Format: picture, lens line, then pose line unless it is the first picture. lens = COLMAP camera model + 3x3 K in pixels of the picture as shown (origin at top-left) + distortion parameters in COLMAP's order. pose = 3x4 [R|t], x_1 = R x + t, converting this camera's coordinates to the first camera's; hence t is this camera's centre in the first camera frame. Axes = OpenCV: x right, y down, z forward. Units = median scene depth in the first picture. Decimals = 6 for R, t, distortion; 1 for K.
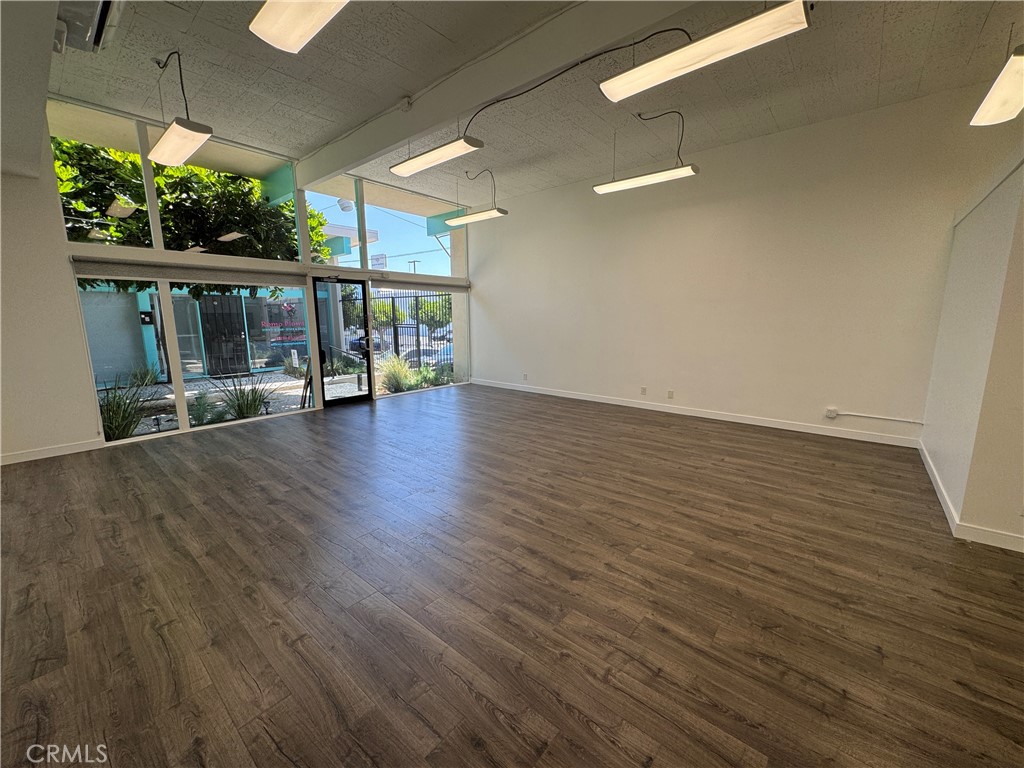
lens RADIAL K [[407.3, 0, 512.1], [0, 407.3, 383.8], [0, 0, 1]] dist [-0.002098, 0.000385]
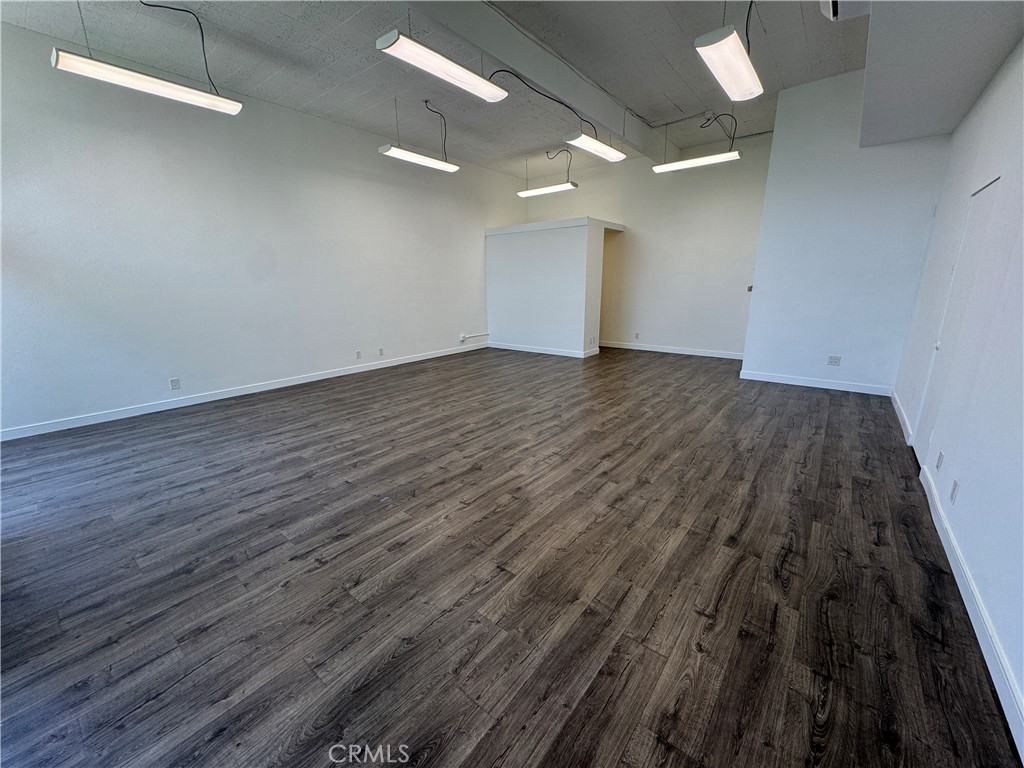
lens RADIAL K [[407.3, 0, 512.0], [0, 407.3, 382.5], [0, 0, 1]] dist [-0.002098, 0.000385]
pose [[-0.027230, -0.237279, 0.971060, -1.188280], [0.176711, 0.954979, 0.238304, -0.156254], [-0.983886, 0.178086, 0.015926, 1.047350]]
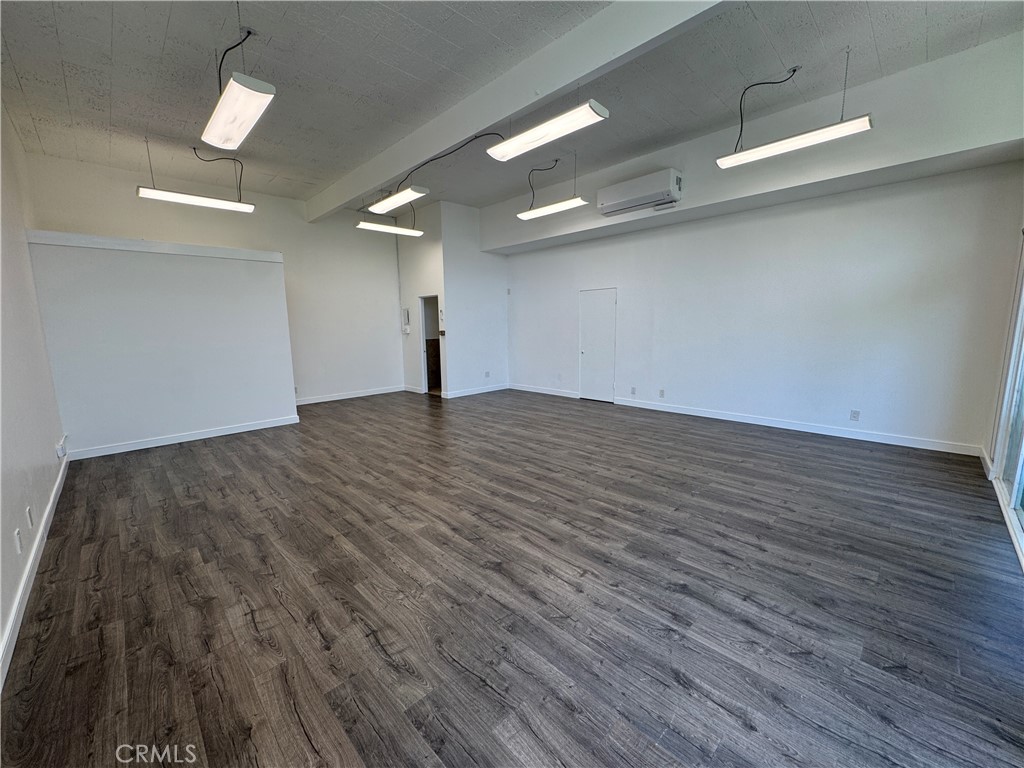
lens RADIAL K [[407.3, 0, 509.8], [0, 407.3, 384.9], [0, 0, 1]] dist [-0.002098, 0.000385]
pose [[-0.994969, 0.006024, 0.100004, -0.223977], [0.036942, 0.949911, 0.310329, -0.346128], [-0.093125, 0.312462, -0.945355, 2.122801]]
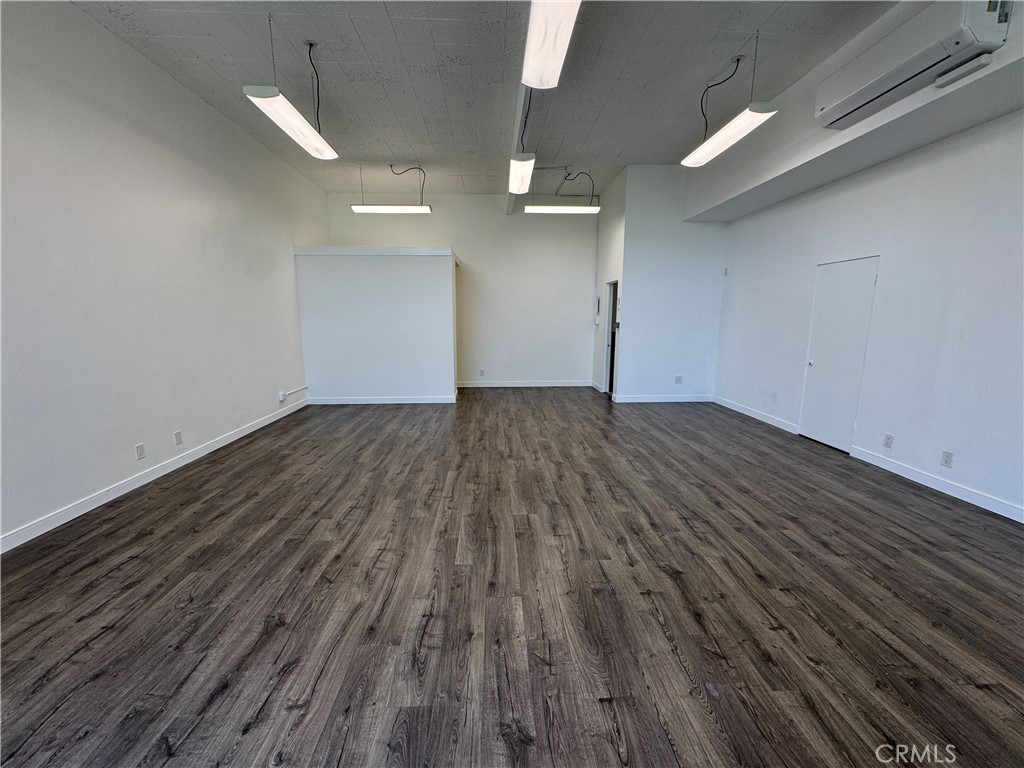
lens RADIAL K [[407.3, 0, 512.4], [0, 407.3, 383.9], [0, 0, 1]] dist [-0.002098, 0.000385]
pose [[-0.681196, -0.117882, 0.722548, -0.661107], [0.123815, 0.954184, 0.272403, -0.261775], [-0.721555, 0.275022, -0.635391, 1.636017]]
